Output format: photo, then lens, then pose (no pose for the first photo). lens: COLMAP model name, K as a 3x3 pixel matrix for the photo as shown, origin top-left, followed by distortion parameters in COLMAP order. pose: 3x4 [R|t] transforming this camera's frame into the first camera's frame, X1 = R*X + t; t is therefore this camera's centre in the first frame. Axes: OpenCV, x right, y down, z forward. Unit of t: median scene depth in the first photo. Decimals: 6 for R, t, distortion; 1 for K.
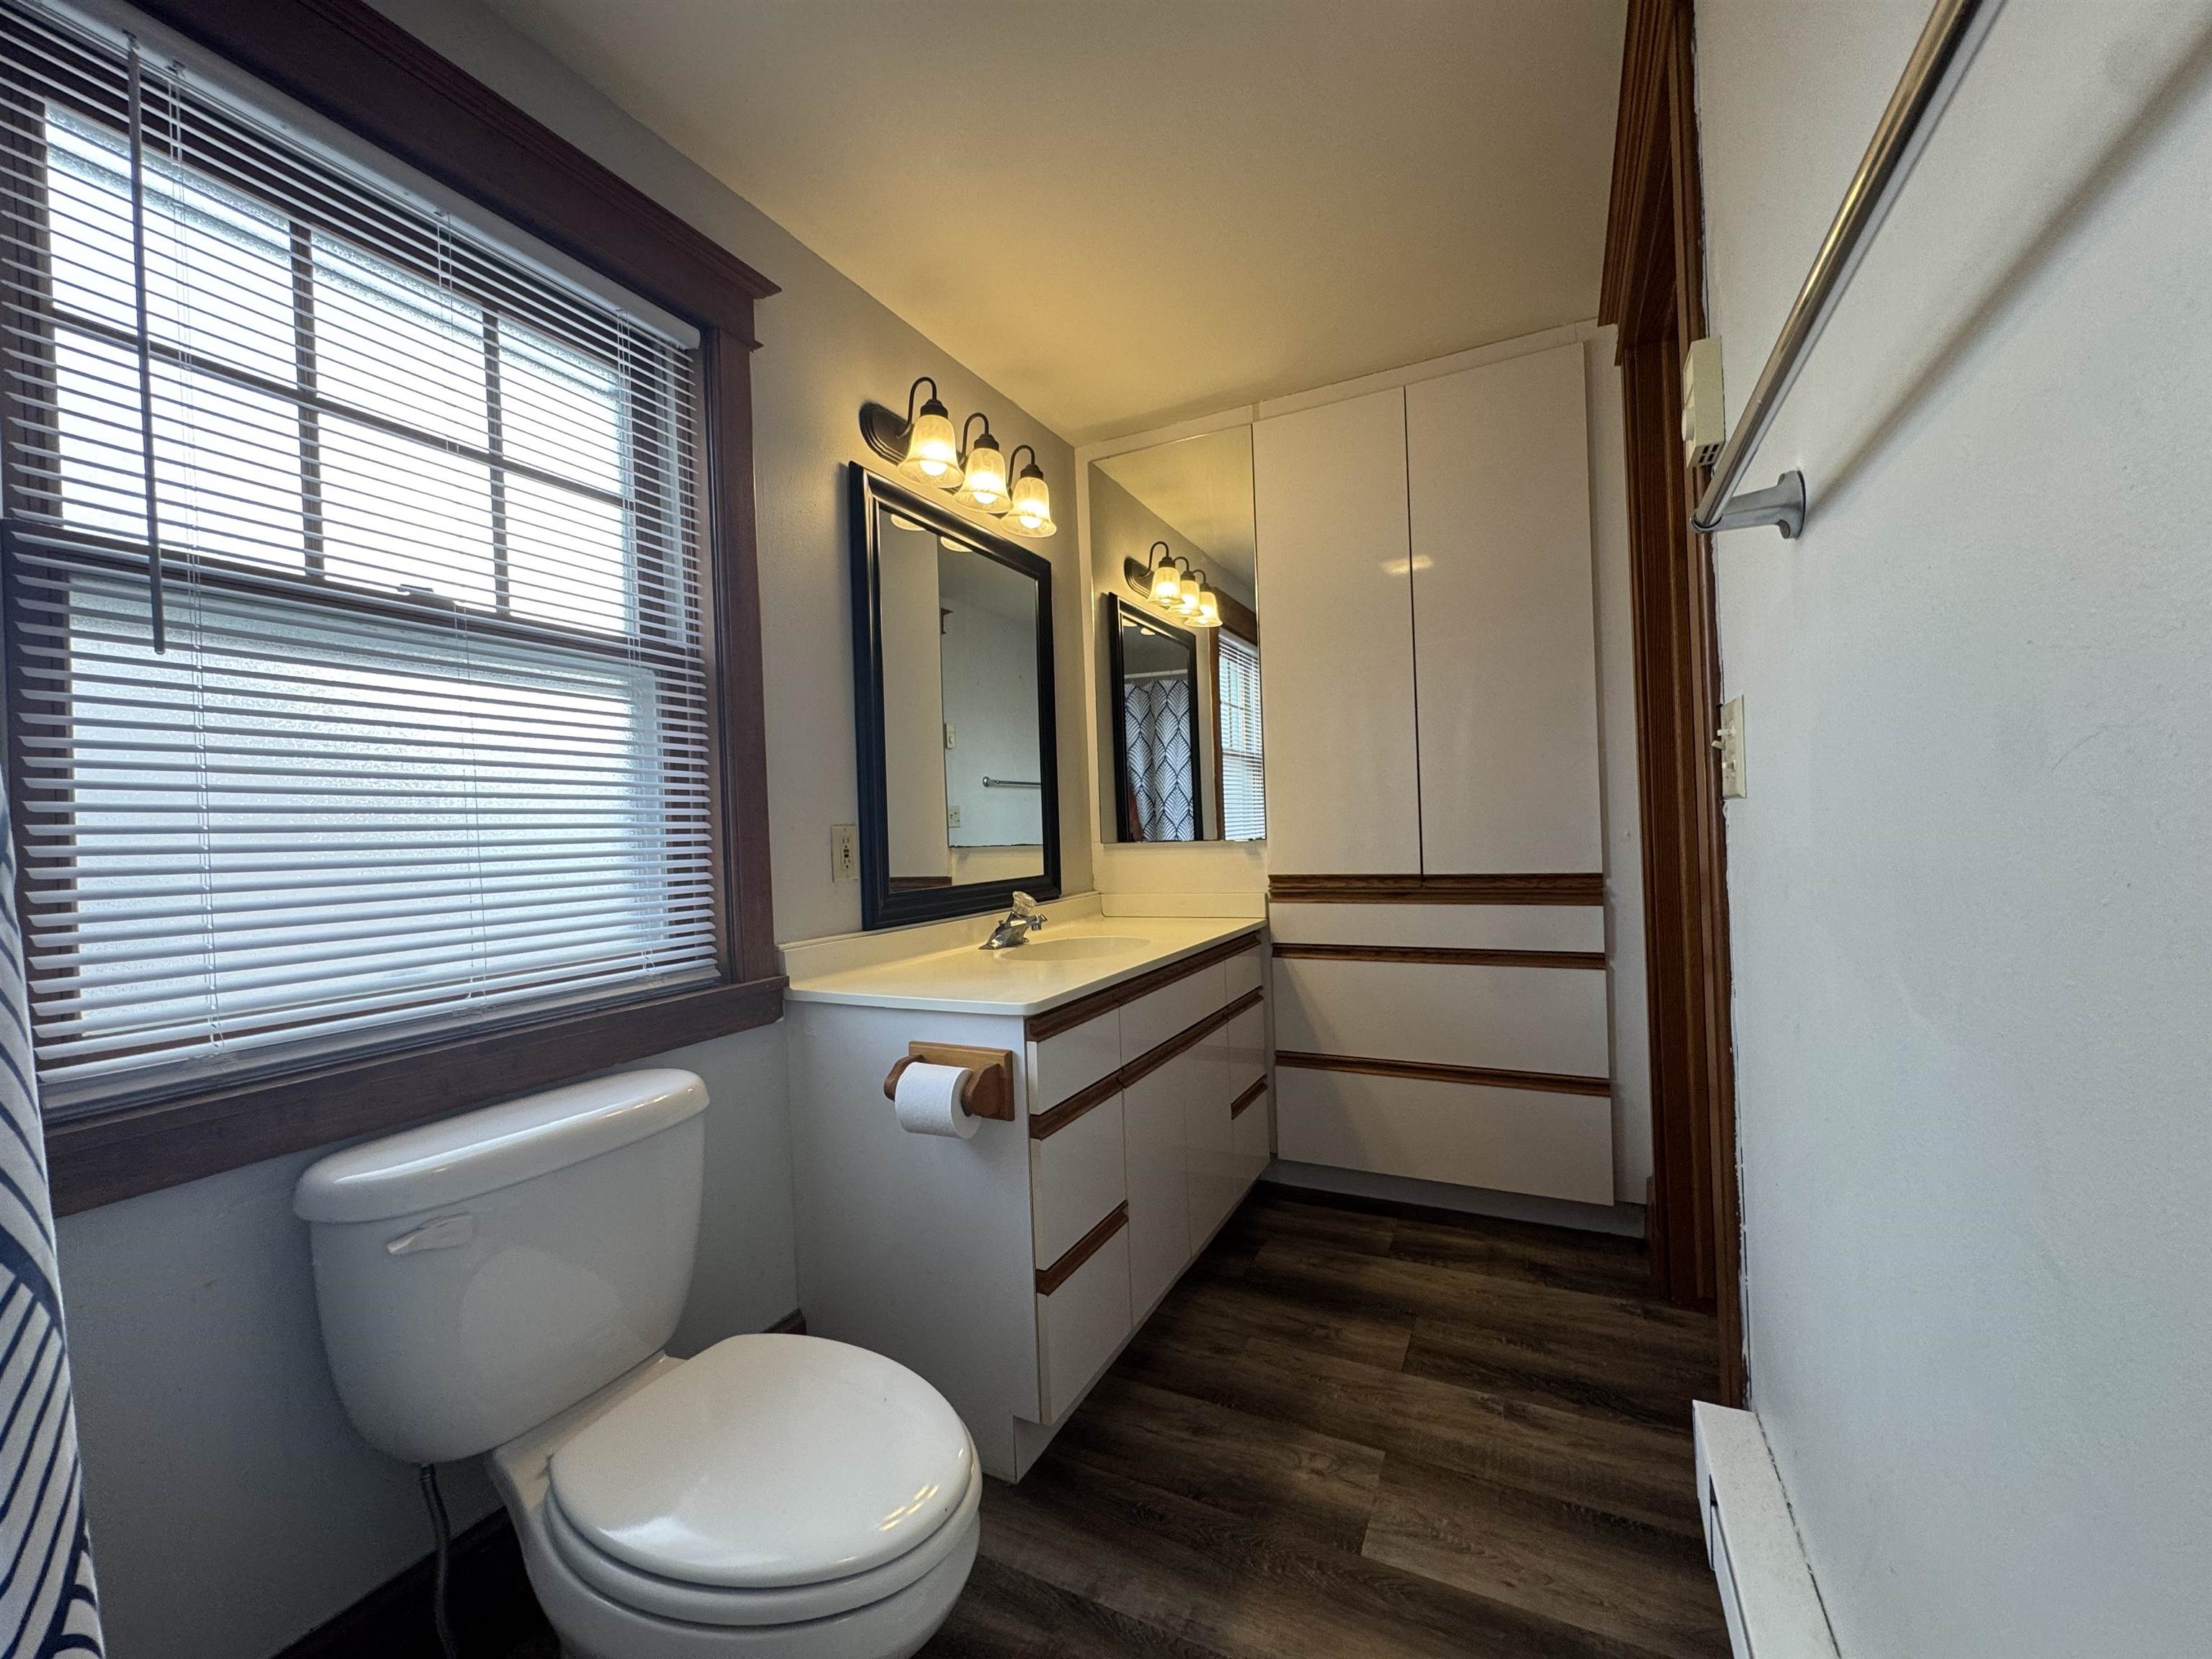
lens RADIAL K [[879.2, 0, 1107.3], [0, 879.2, 829.4], [0, 0, 1]] dist [-0.003427, 0.000295]
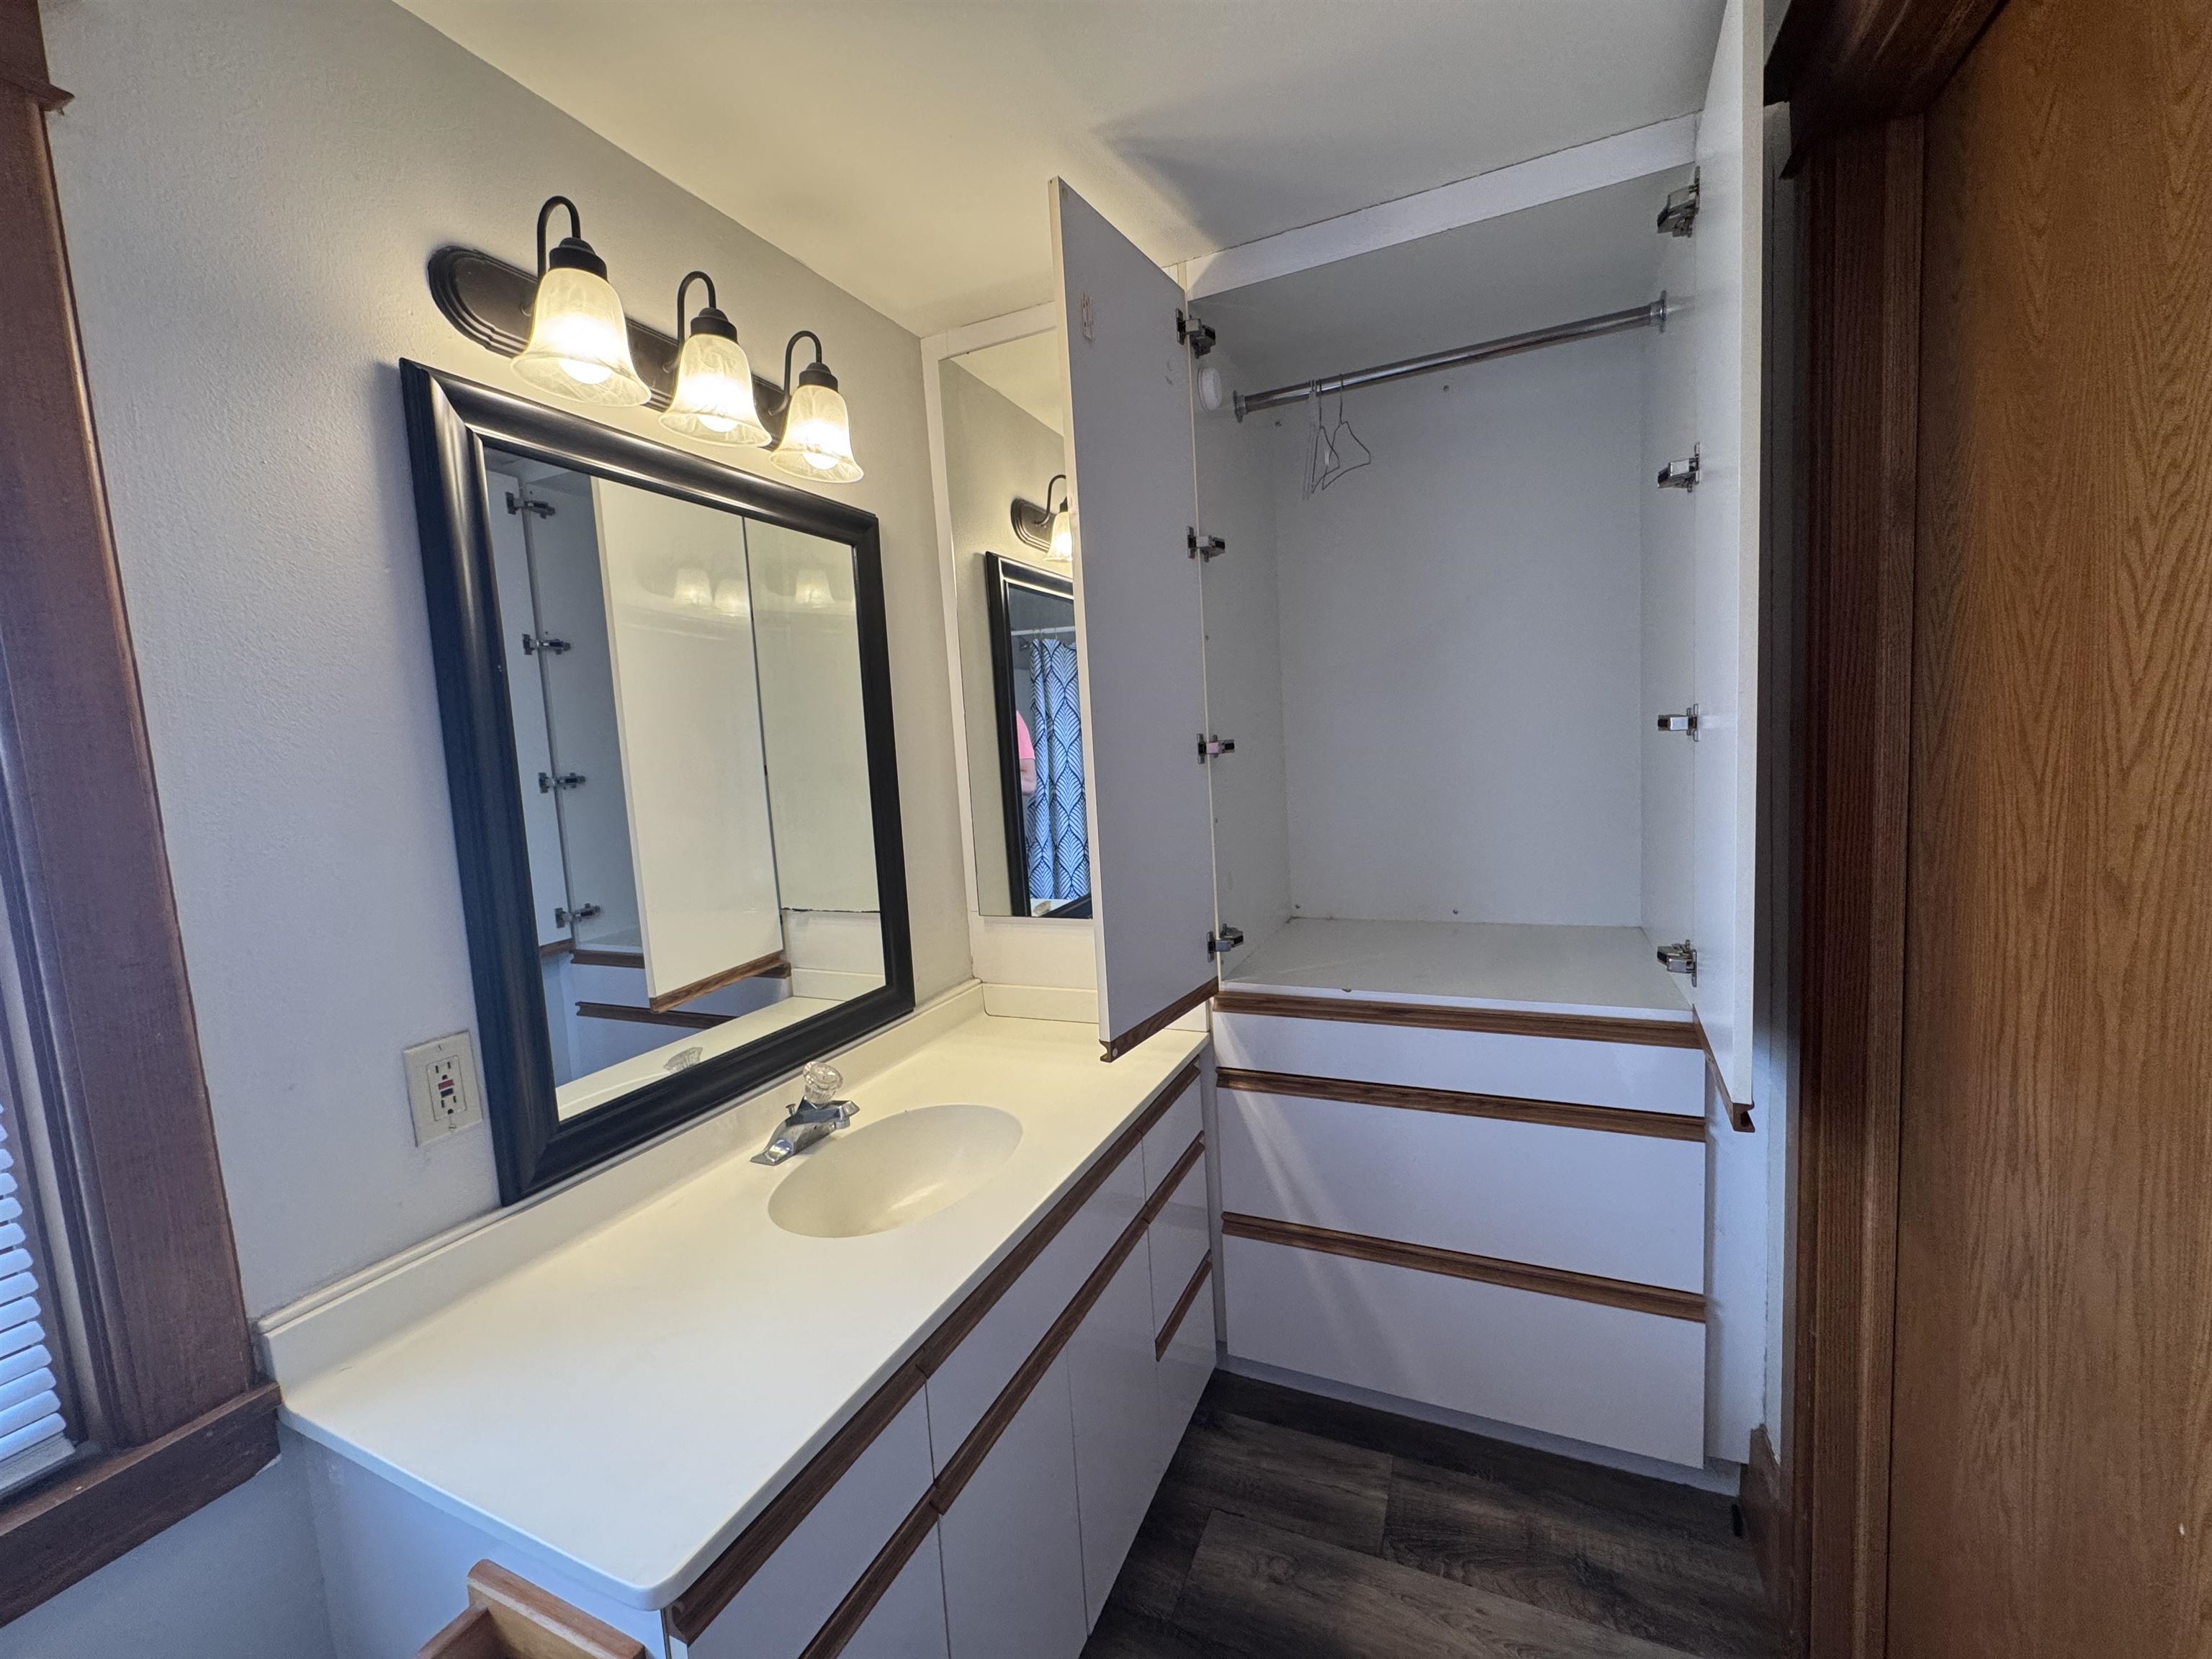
lens RADIAL K [[879.2, 0, 1105.0], [0, 879.2, 835.2], [0, 0, 1]] dist [-0.003427, 0.000295]
pose [[0.998898, -0.029809, 0.036261, 0.091242], [0.026178, 0.994962, 0.096773, -0.148667], [-0.038963, -0.095717, 0.994646, 0.369480]]
